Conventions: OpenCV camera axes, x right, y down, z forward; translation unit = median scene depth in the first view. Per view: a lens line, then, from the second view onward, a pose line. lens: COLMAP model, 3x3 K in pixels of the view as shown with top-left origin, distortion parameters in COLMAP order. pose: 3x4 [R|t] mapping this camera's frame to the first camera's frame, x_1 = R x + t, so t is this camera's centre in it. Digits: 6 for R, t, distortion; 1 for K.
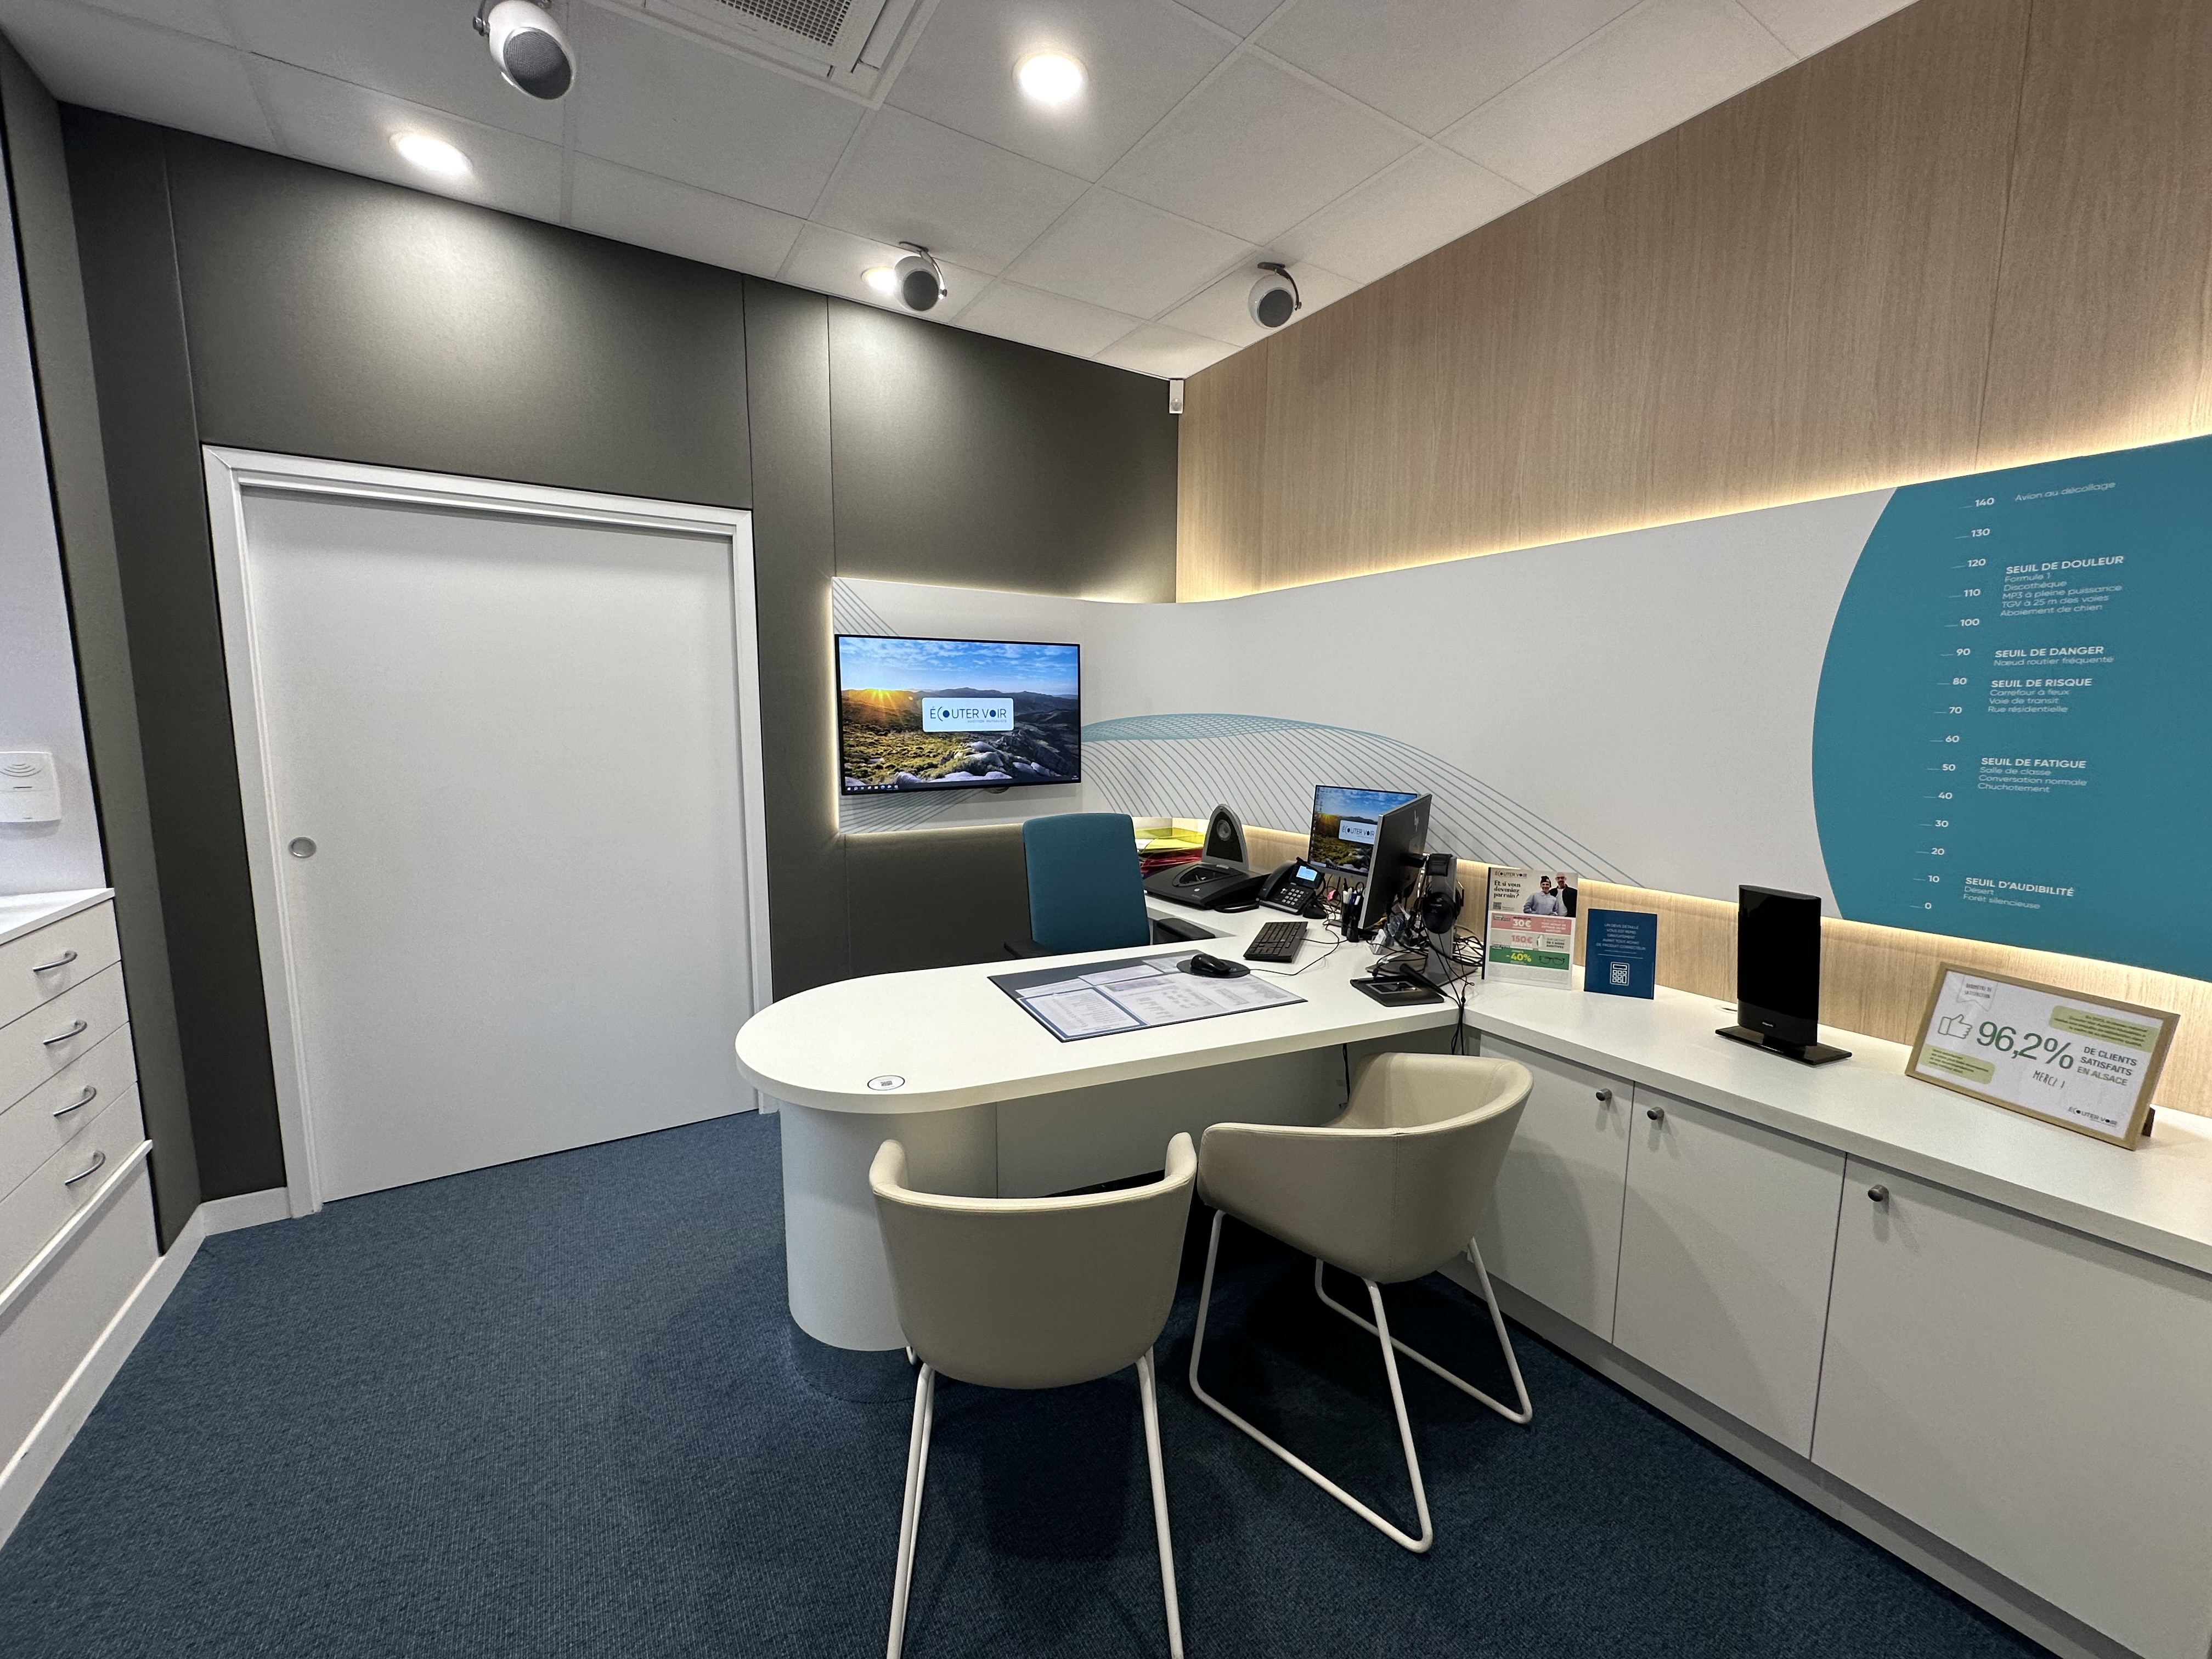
lens RADIAL K [[895.1, 0, 1114.2], [0, 895.1, 834.0], [0, 0, 1]] dist [0.000260, -0.000185]
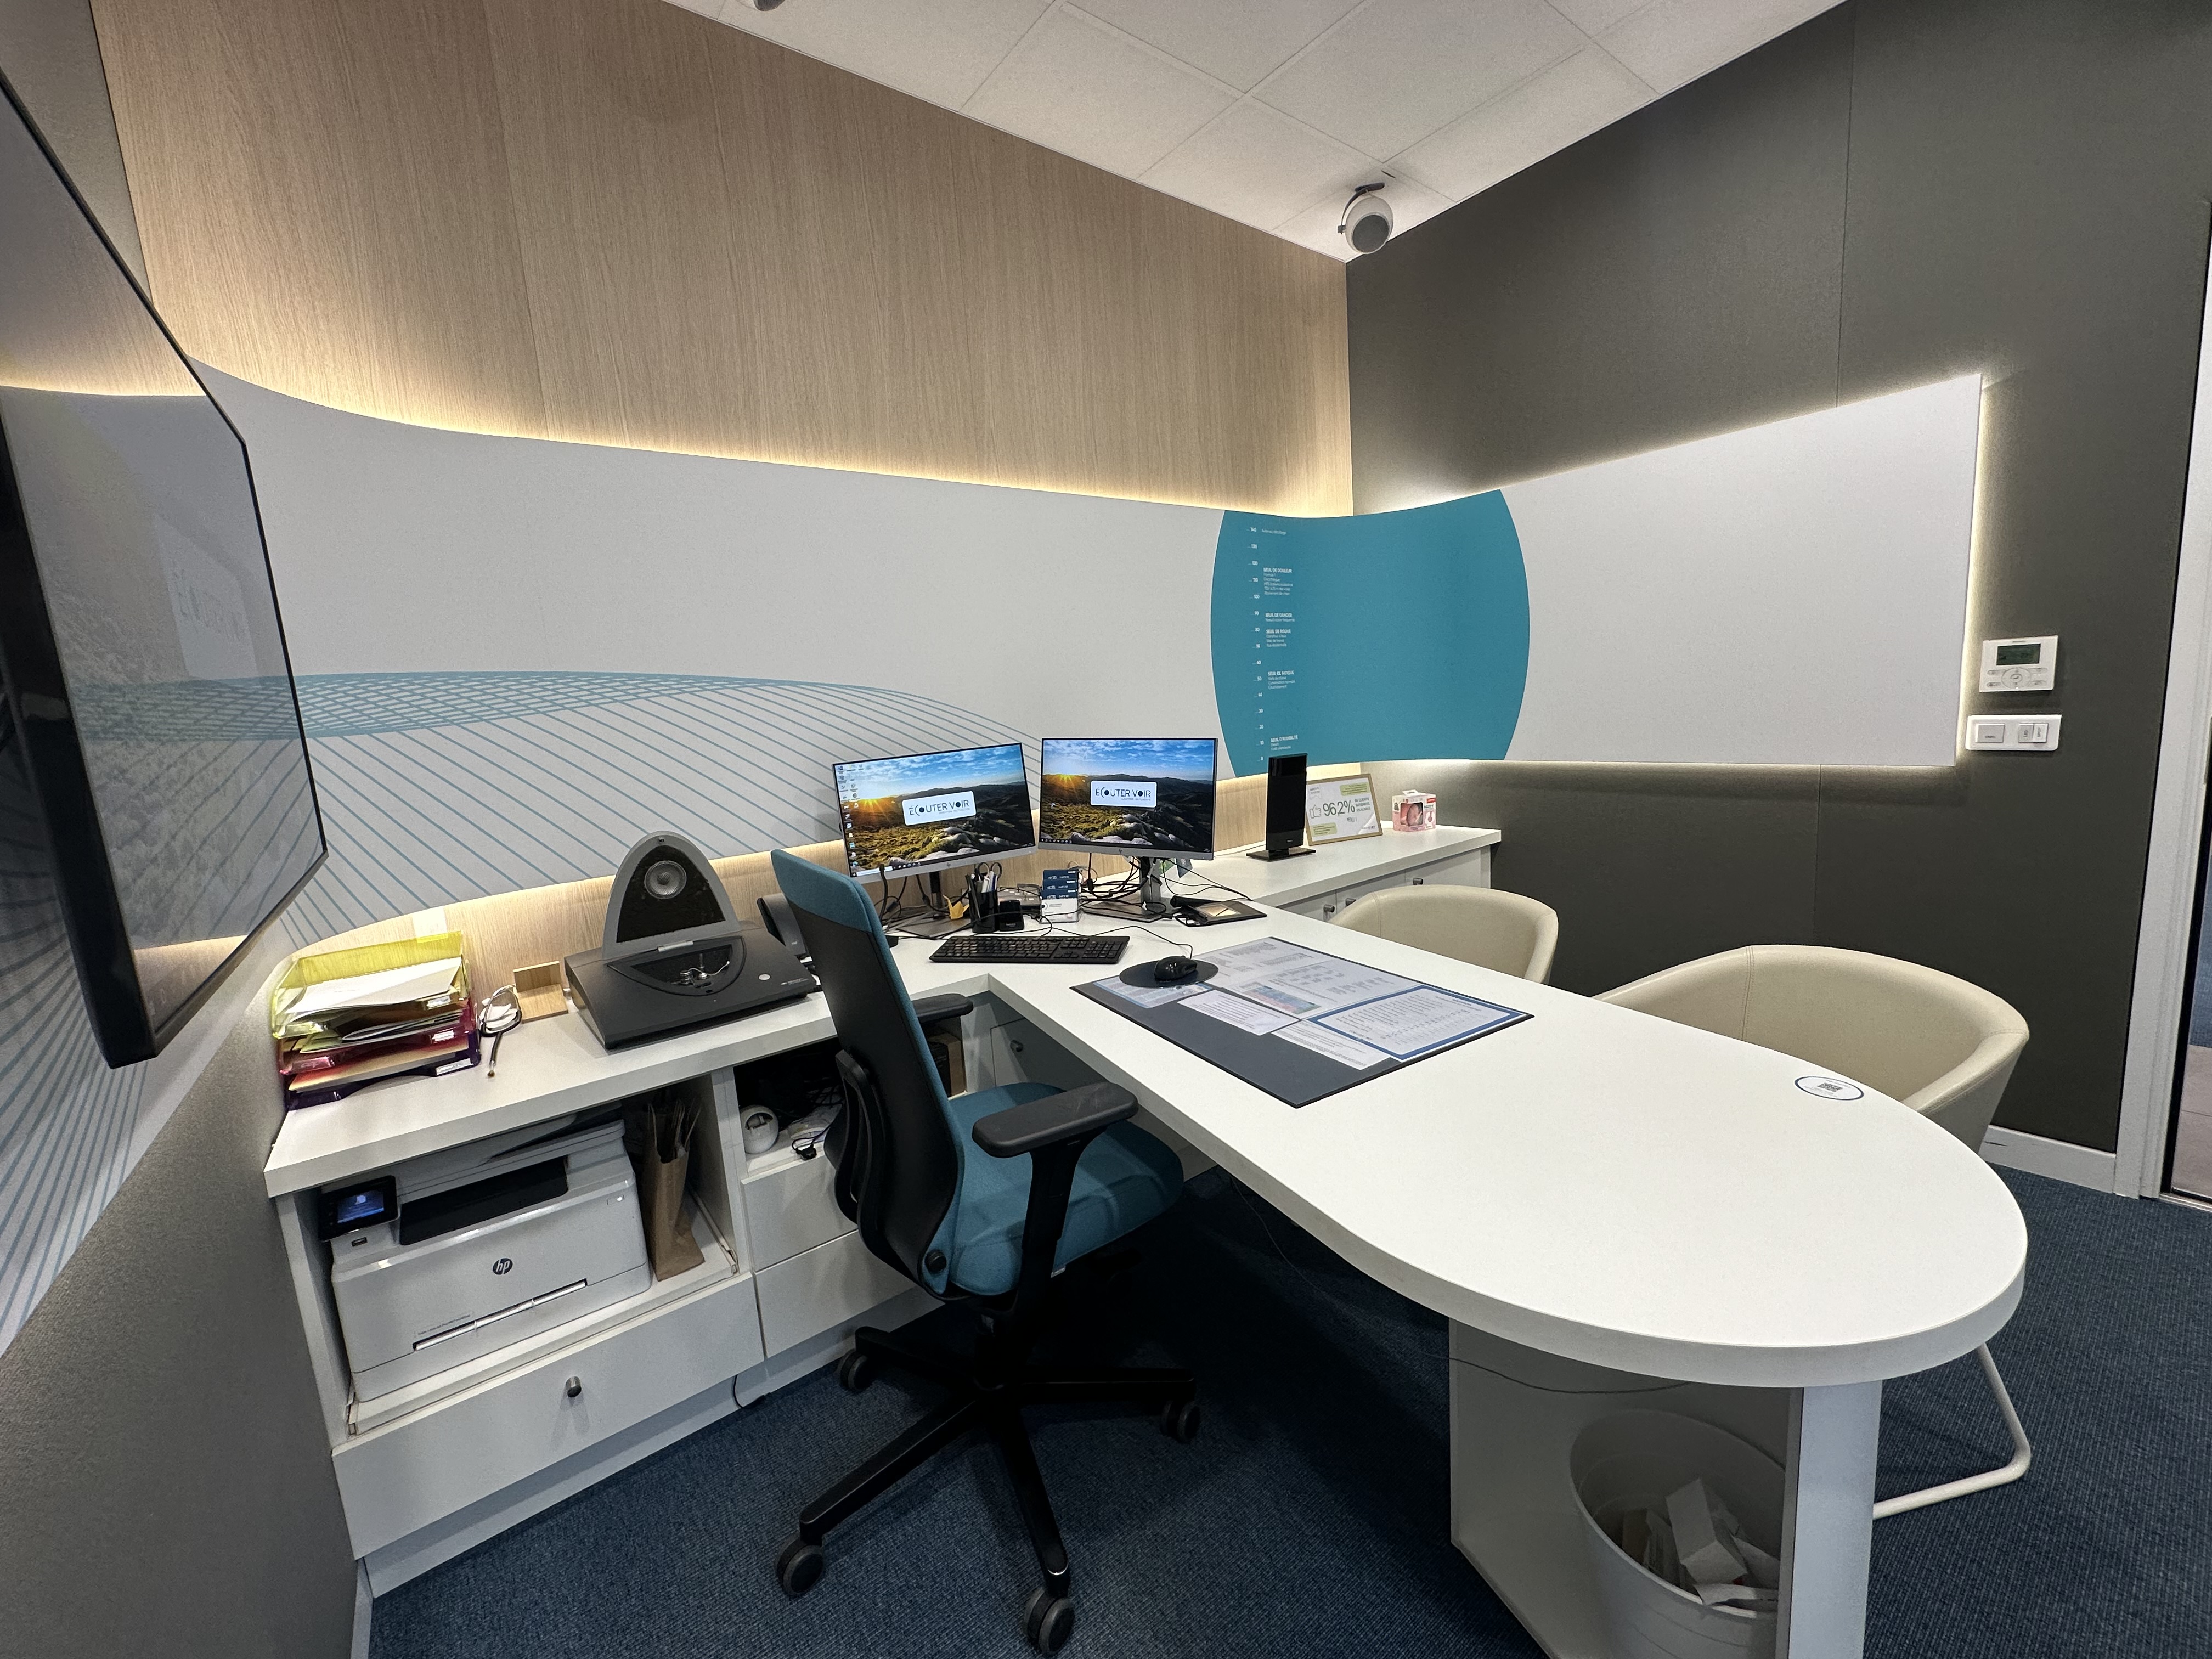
lens RADIAL K [[895.1, 0, 1113.6], [0, 895.1, 822.1], [0, 0, 1]] dist [0.000260, -0.000185]
pose [[-0.101340, -0.141521, 0.984735, -0.648902], [0.192816, 0.968268, 0.158997, -0.107502], [-0.975988, 0.205985, -0.070837, 1.157981]]
